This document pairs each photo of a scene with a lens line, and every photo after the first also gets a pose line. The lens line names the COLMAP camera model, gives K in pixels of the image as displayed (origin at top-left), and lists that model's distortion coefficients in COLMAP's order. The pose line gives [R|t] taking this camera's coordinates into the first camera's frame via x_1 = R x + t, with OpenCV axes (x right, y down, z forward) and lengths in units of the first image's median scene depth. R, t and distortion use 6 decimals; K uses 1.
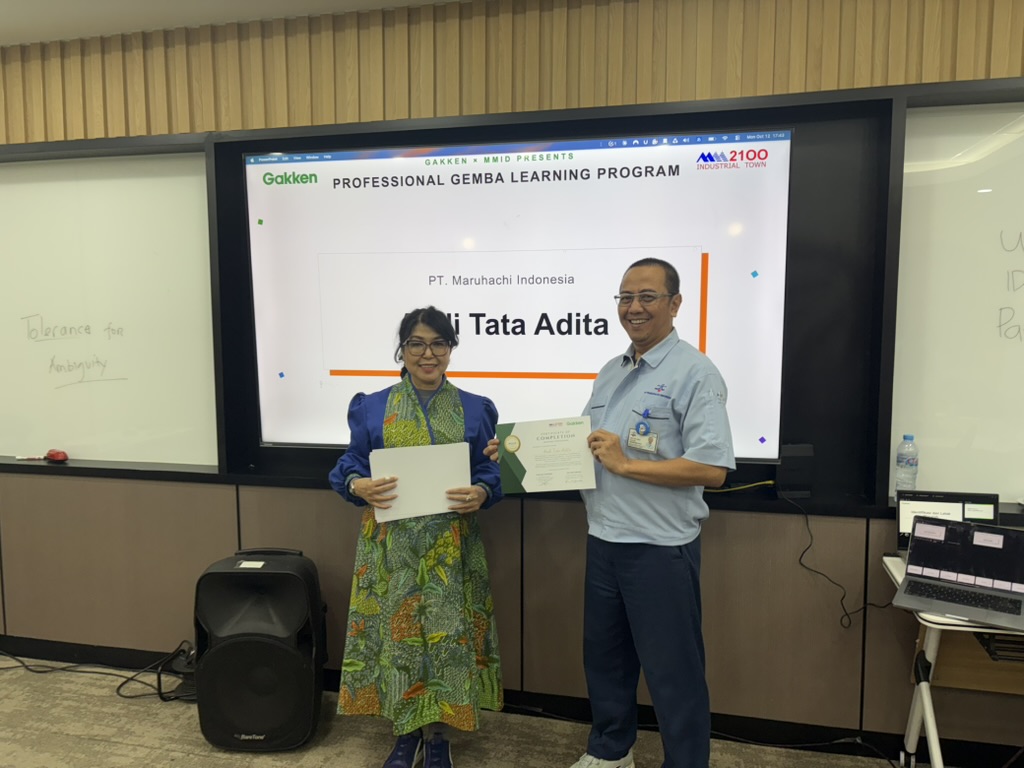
lens RADIAL K [[784.7, 0, 501.1], [0, 784.7, 381.1], [0, 0, 1]] dist [0.032648, -0.022266]
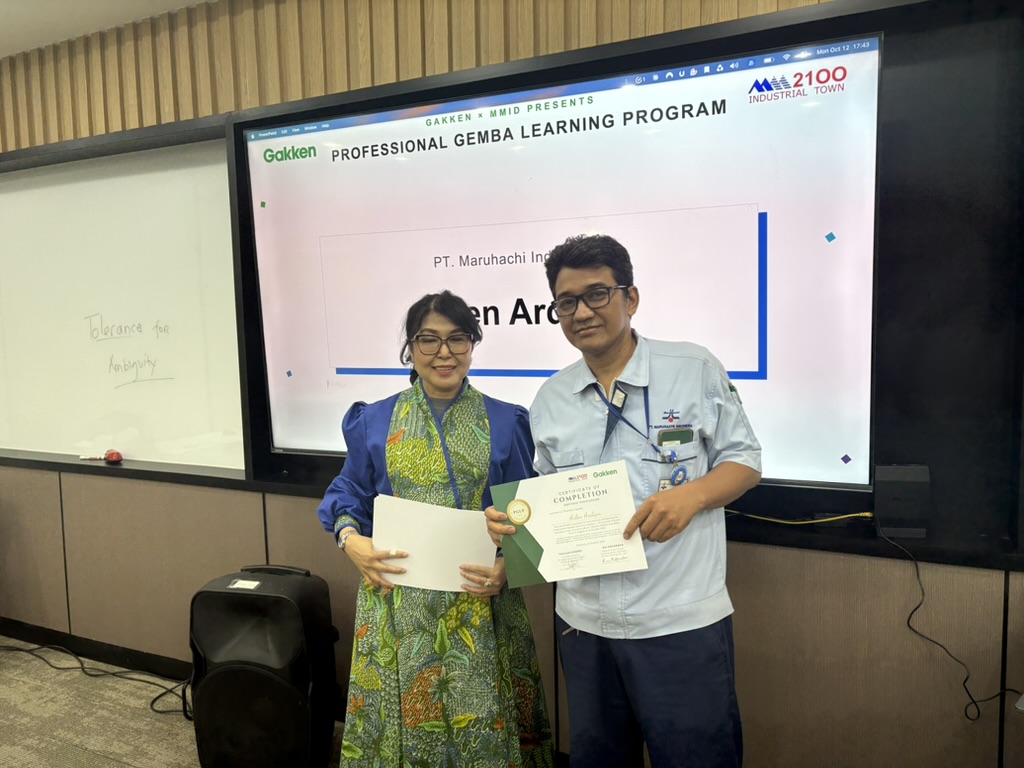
lens RADIAL K [[784.7, 0, 510.7], [0, 784.7, 379.2], [0, 0, 1]] dist [0.032648, -0.022266]
pose [[0.974947, -0.001800, -0.222428, 0.180564], [0.002357, 0.999995, 0.002239, -0.003346], [0.222423, -0.002707, 0.974947, 0.191475]]
